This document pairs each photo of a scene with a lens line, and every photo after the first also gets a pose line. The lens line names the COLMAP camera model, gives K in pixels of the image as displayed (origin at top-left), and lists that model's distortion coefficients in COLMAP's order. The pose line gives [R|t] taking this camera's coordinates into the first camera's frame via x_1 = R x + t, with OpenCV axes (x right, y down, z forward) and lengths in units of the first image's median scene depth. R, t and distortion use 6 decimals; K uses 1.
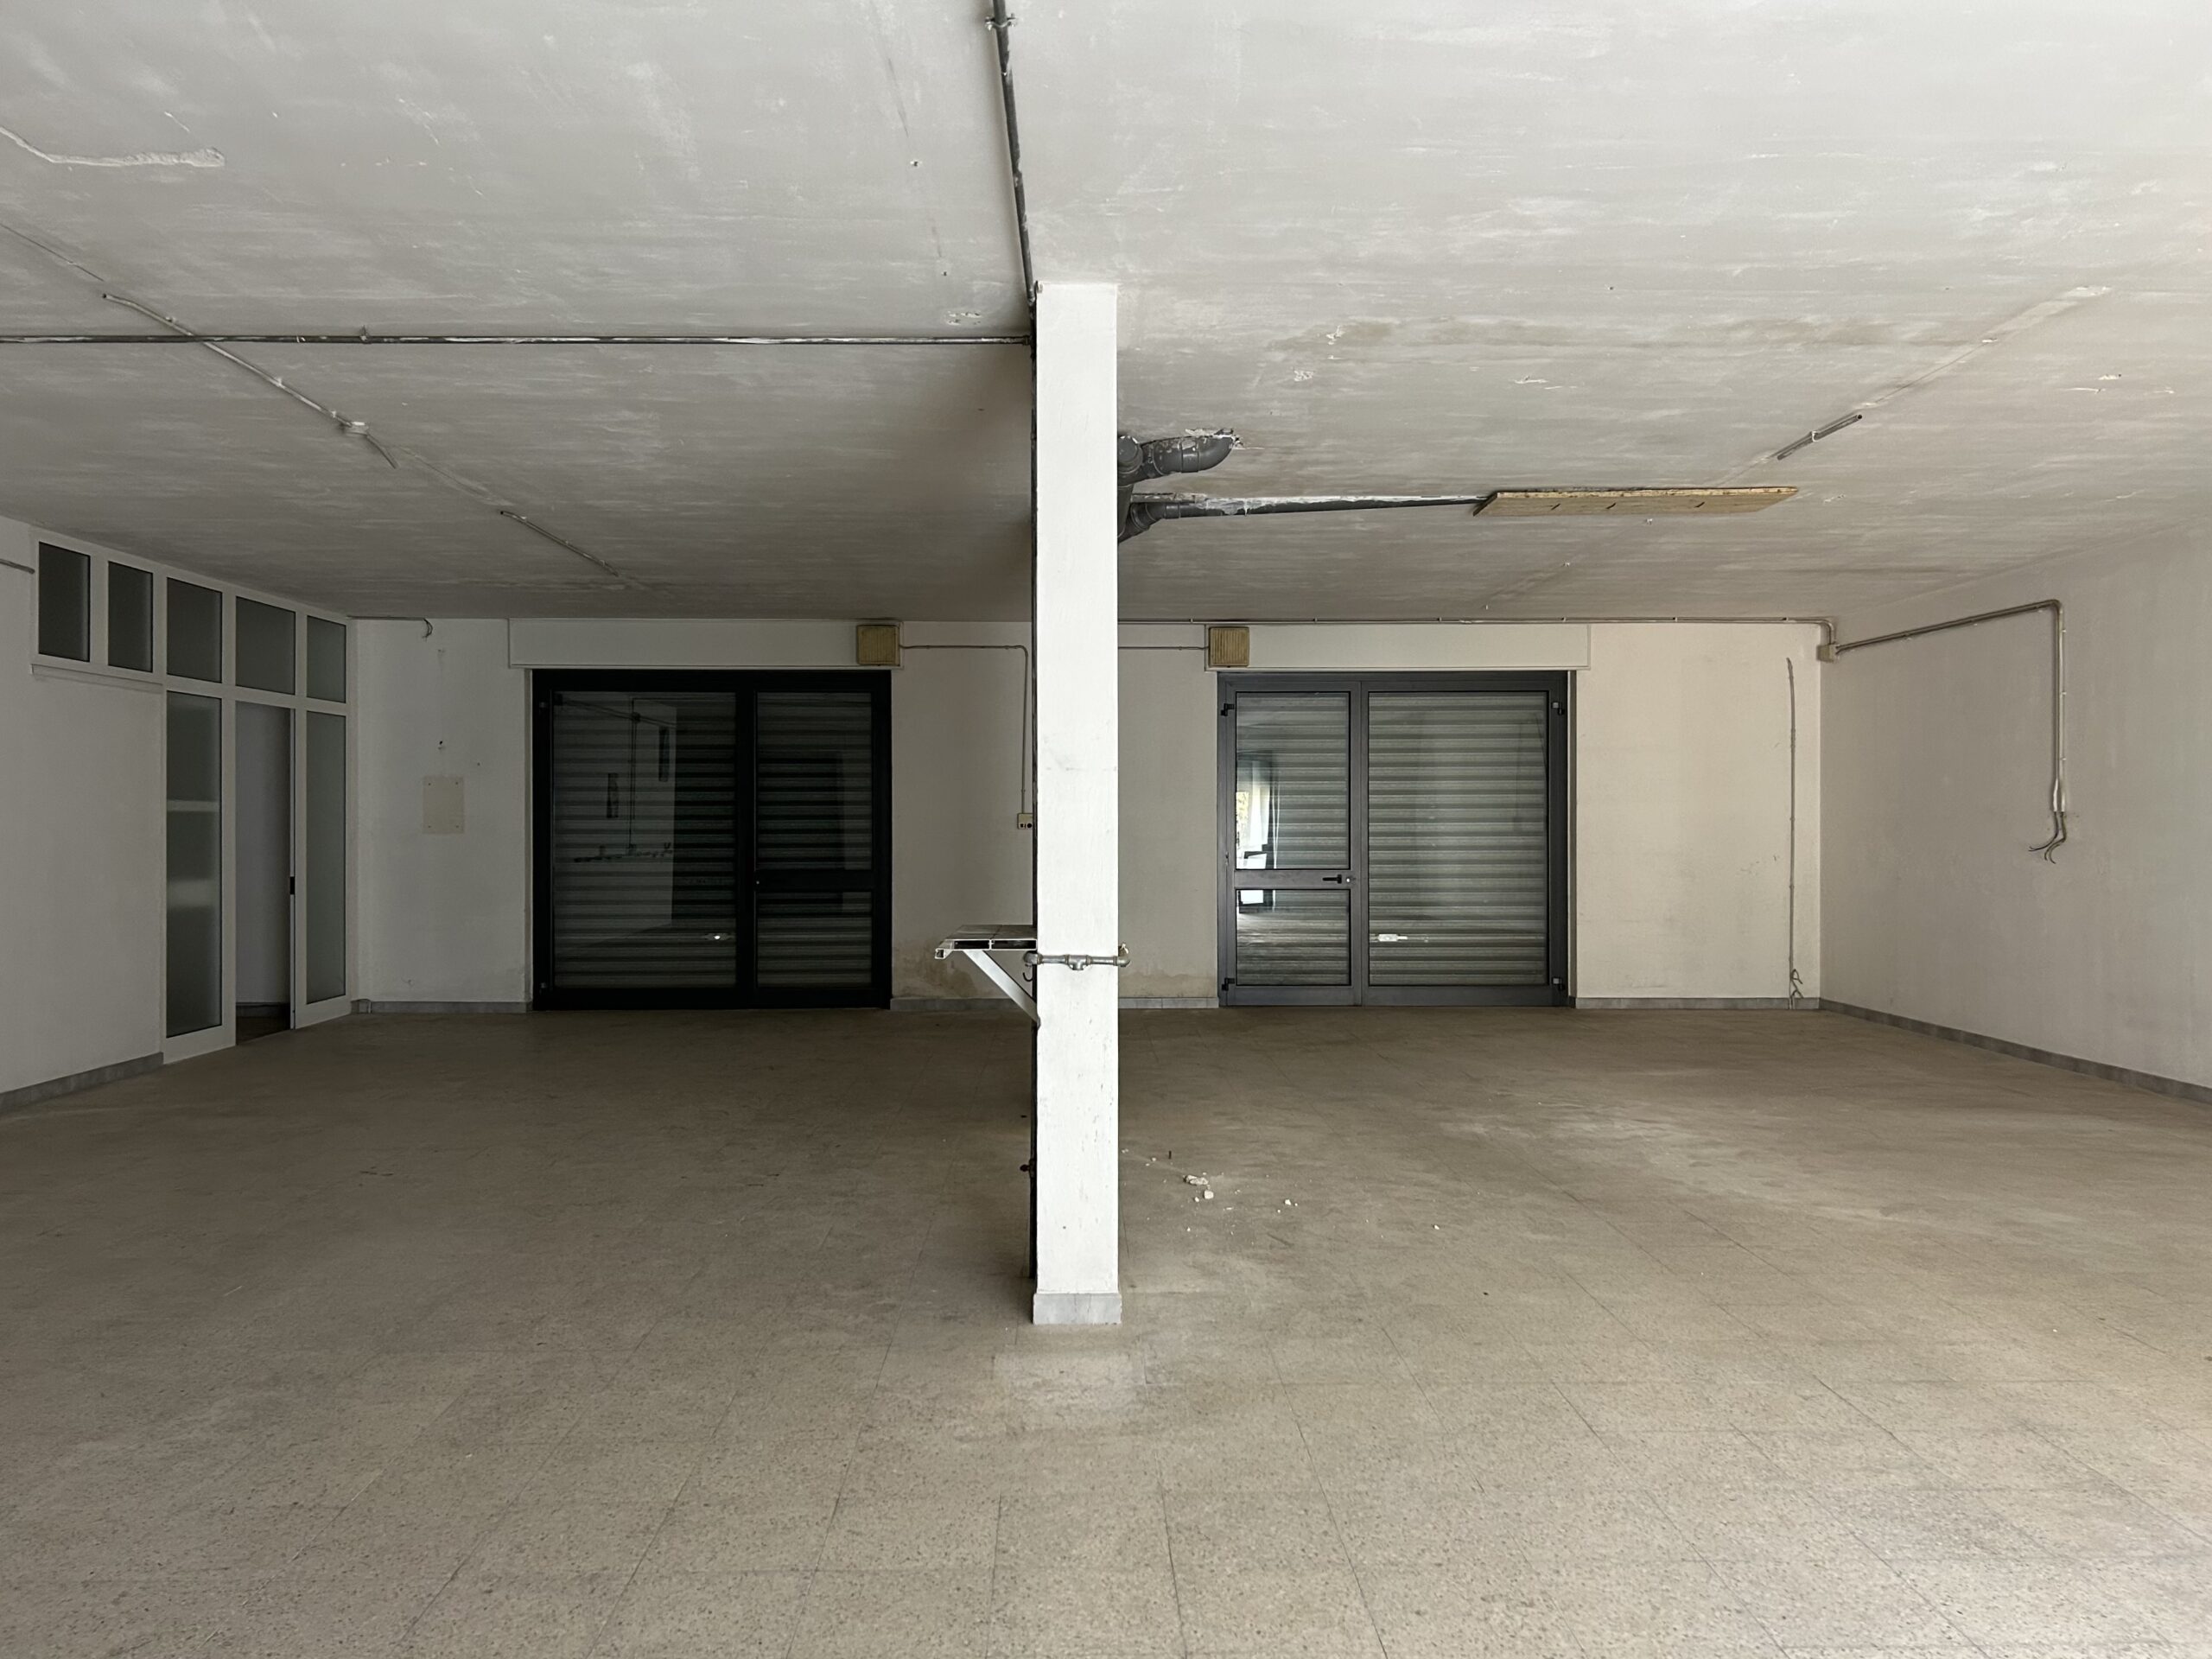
lens RADIAL K [[1680.7, 0, 1110.3], [0, 1680.7, 841.2], [0, 0, 1]] dist [0.080007, -0.090422]
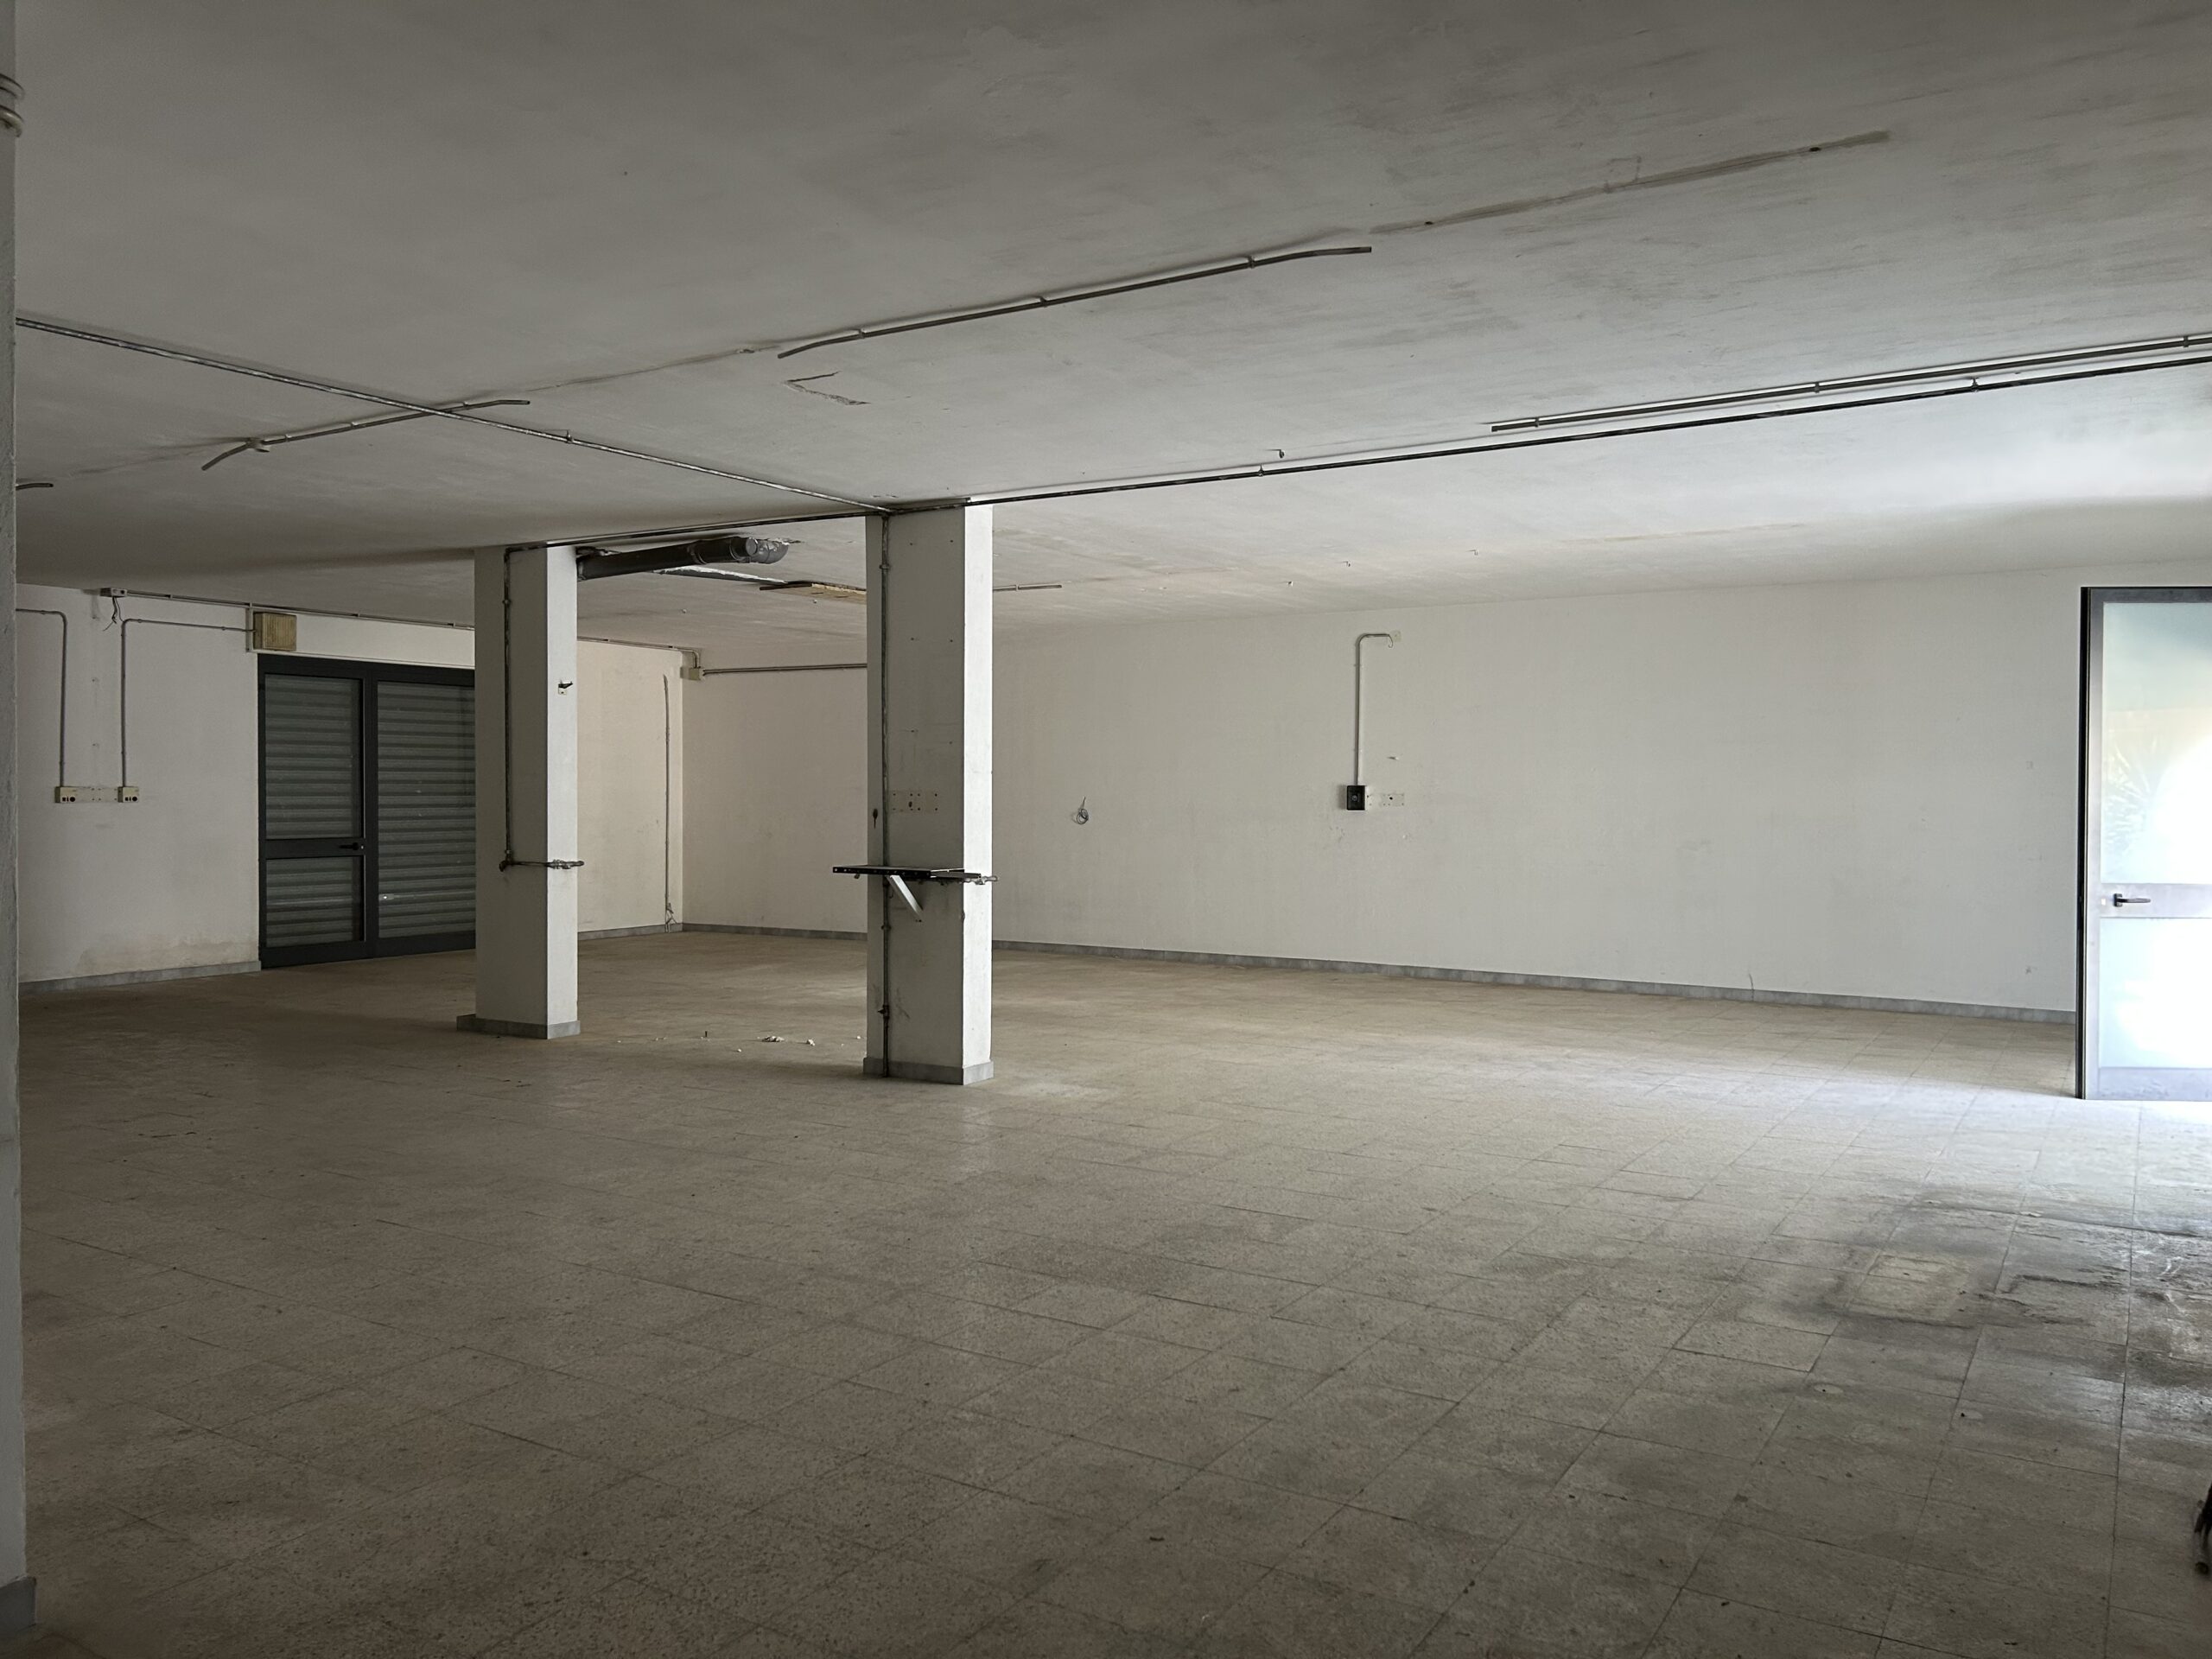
lens RADIAL K [[1660.6, 0, 1103.4], [0, 1660.6, 807.5], [0, 0, 1]] dist [0.060474, -0.000363]
pose [[0.551788, -0.006009, 0.833963, -0.943424], [0.006180, 0.999976, 0.003116, -0.006586], [-0.833962, 0.003435, 0.551812, -0.057204]]
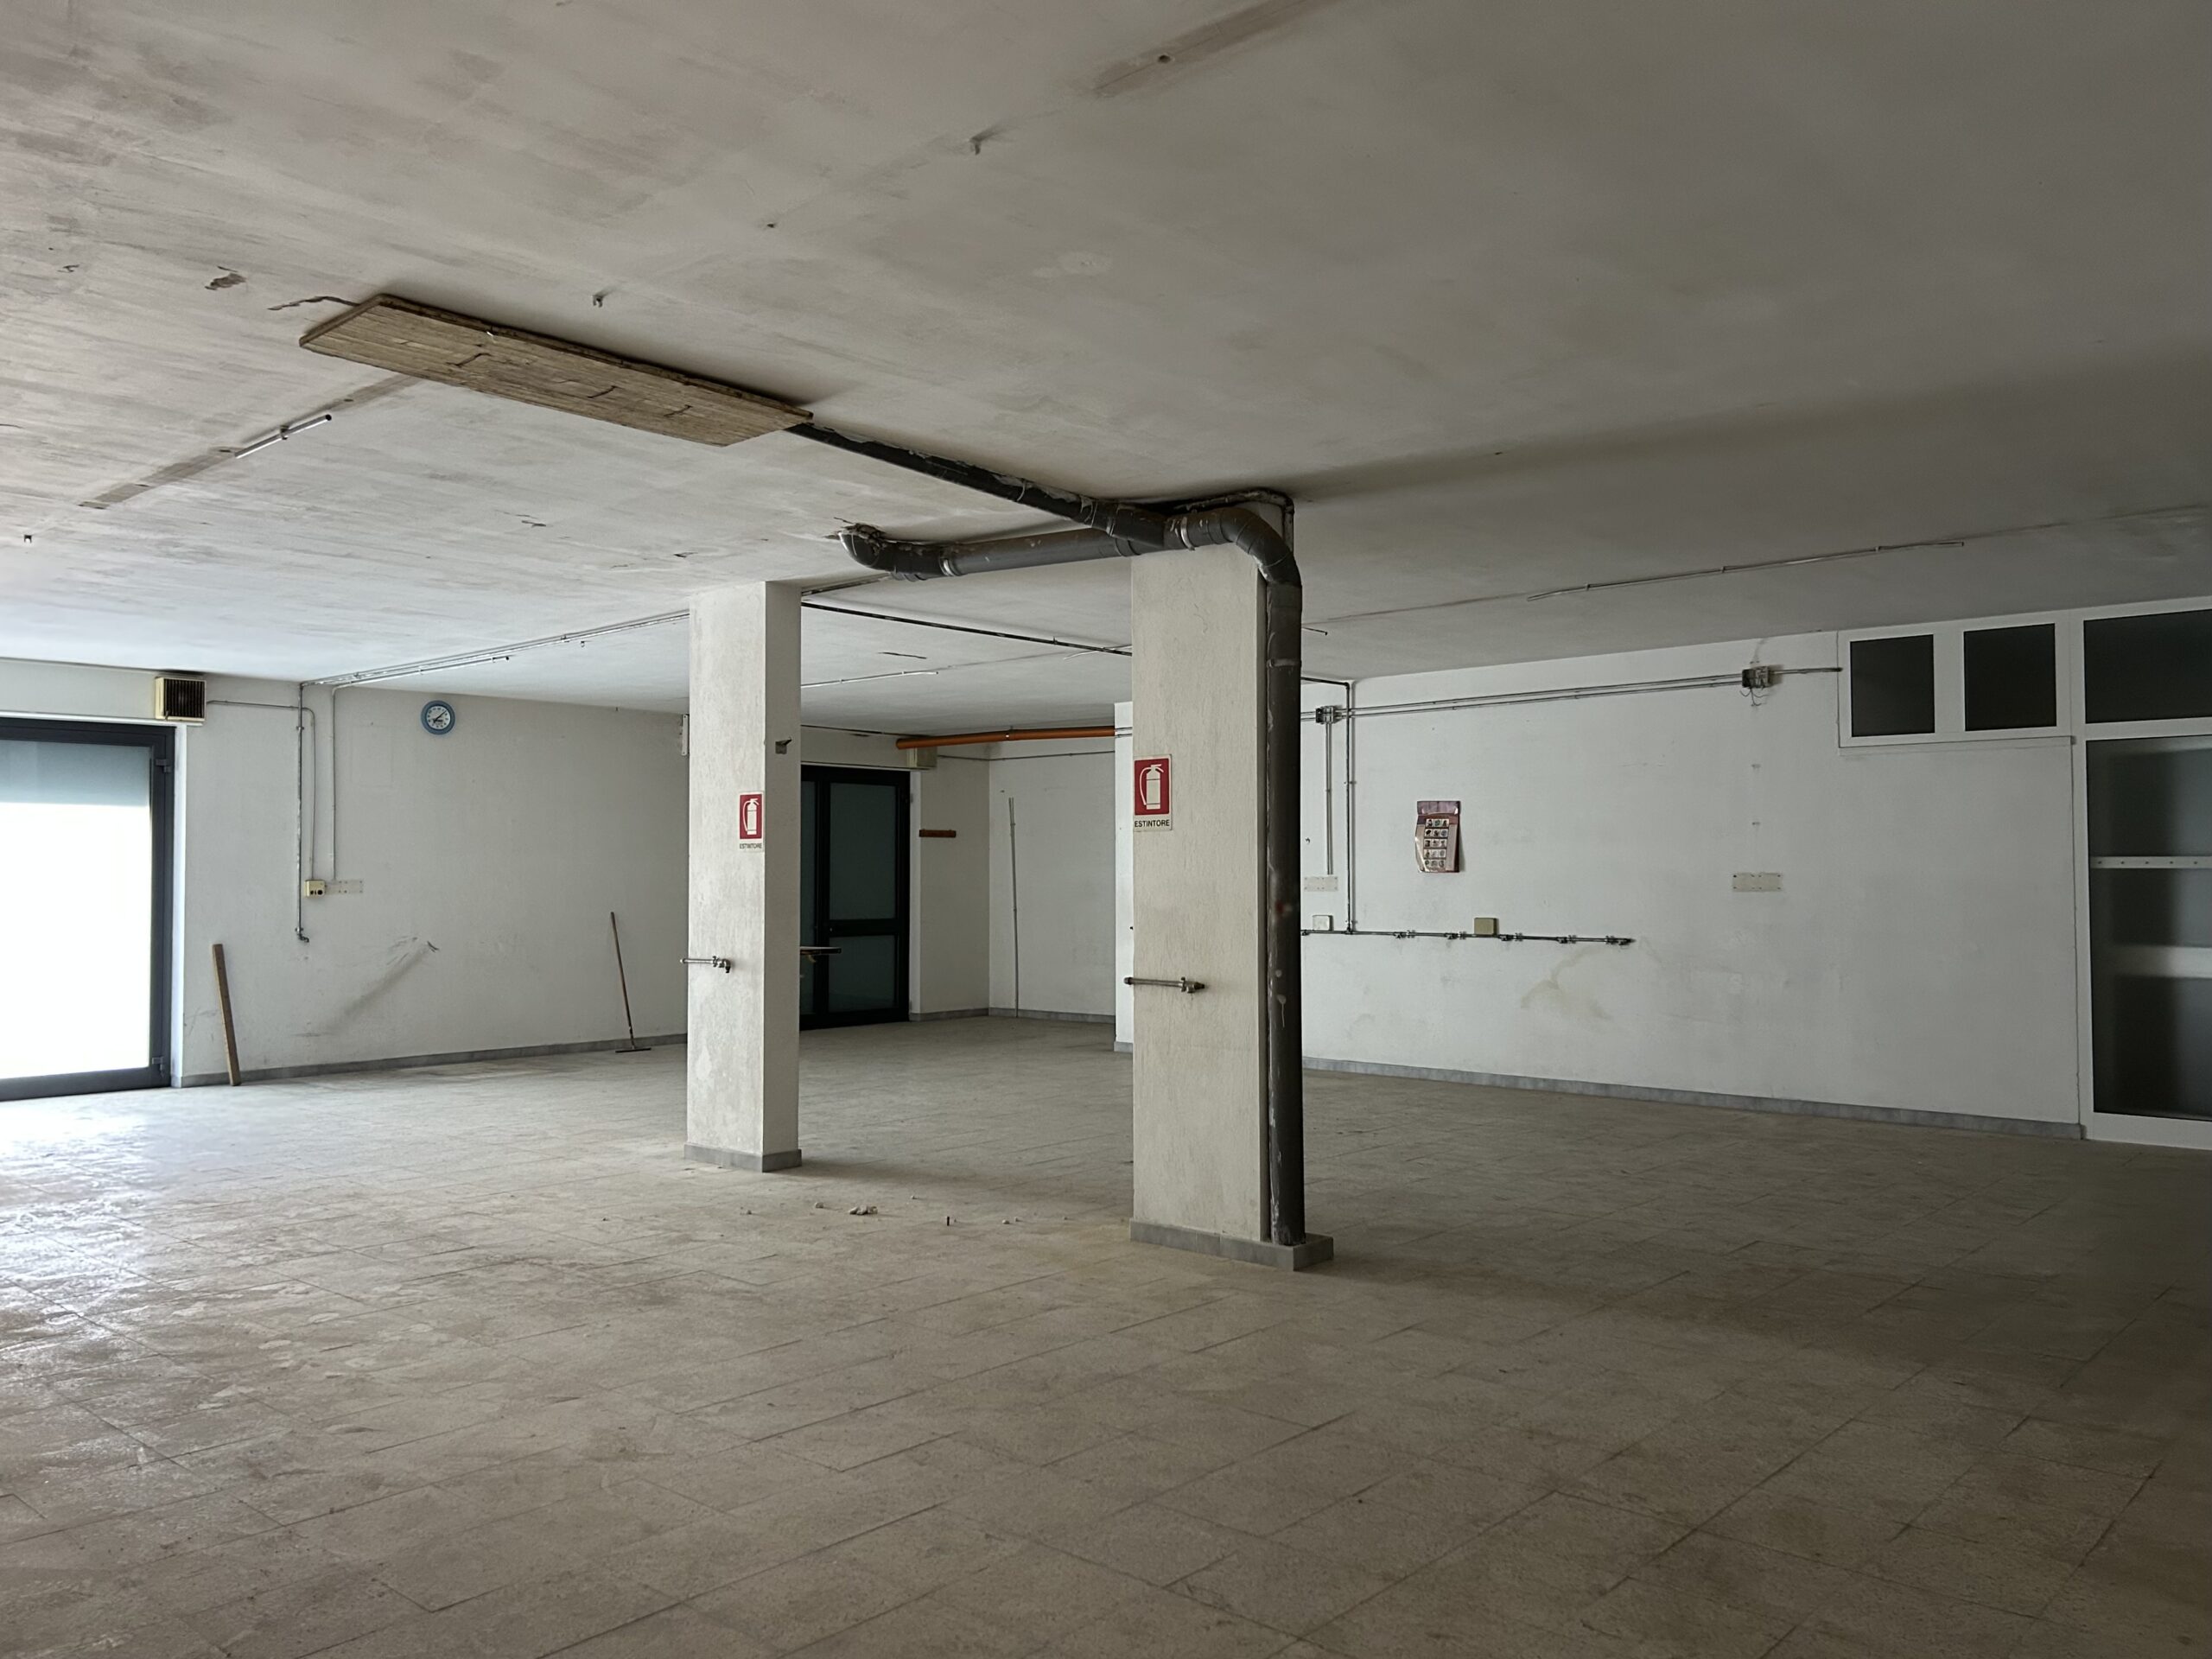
lens RADIAL K [[1690.6, 0, 1119.6], [0, 1690.6, 832.8], [0, 0, 1]] dist [0.114593, -0.183484]
pose [[-0.681316, -0.016906, -0.731795, 0.697387], [-0.005297, 0.999821, -0.018166, -0.024136], [0.731971, -0.008500, -0.681283, 1.738558]]
